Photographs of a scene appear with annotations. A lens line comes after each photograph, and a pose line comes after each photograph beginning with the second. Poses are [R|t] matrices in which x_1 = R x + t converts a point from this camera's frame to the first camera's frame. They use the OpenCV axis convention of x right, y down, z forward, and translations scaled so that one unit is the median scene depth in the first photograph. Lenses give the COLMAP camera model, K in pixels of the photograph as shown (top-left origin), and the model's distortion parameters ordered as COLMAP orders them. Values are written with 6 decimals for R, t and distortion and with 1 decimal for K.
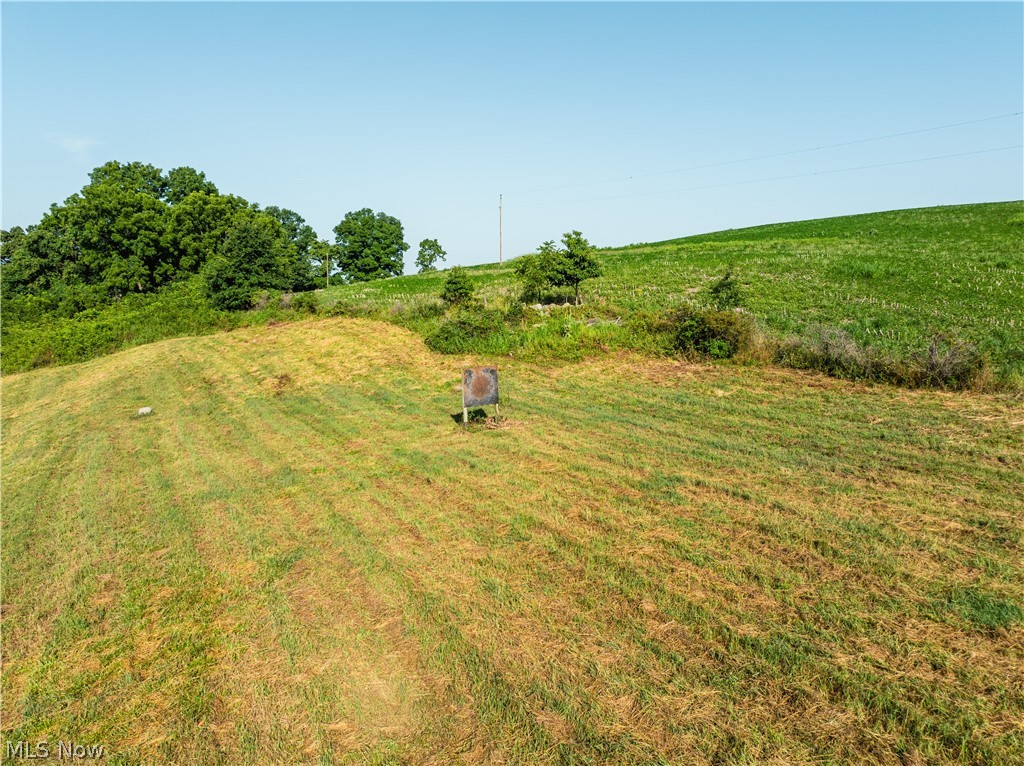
lens RADIAL K [[721.9, 0, 516.5], [0, 721.9, 380.6], [0, 0, 1]] dist [-0.051469, 0.021540]
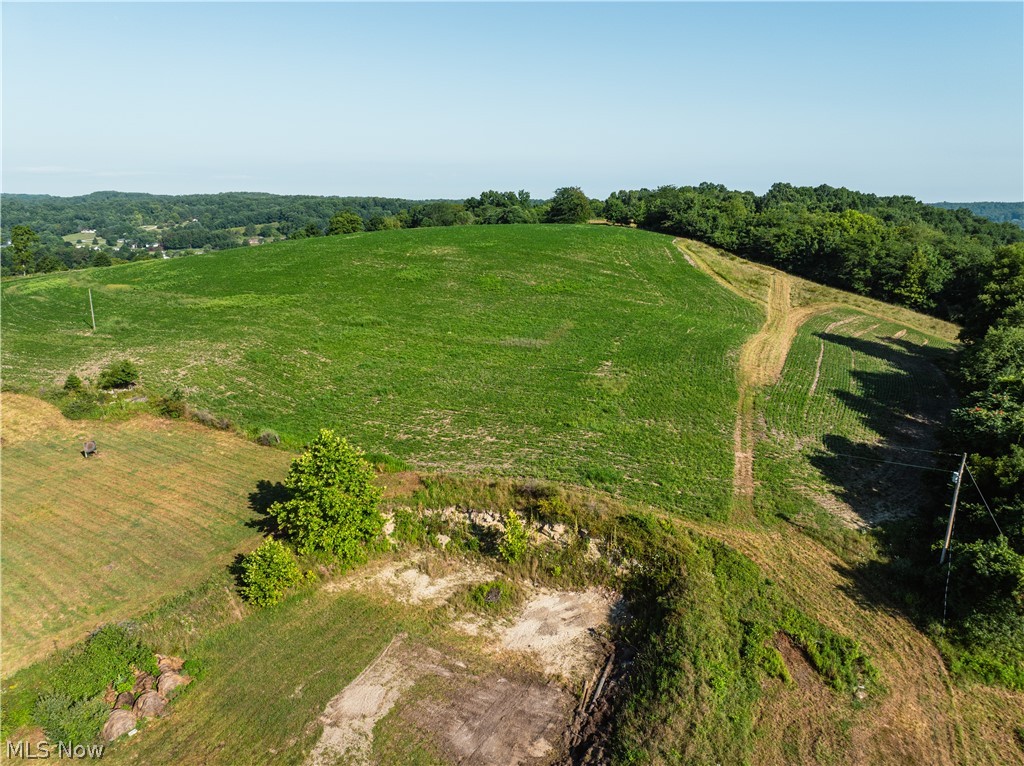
lens RADIAL K [[721.9, 0, 516.5], [0, 721.9, 380.6], [0, 0, 1]] dist [-0.051469, 0.021540]
pose [[0.882198, -0.115701, 0.456443, 0.172913], [0.055601, 0.988157, 0.143019, -0.492227], [-0.467585, -0.100793, 0.878183, -2.130154]]
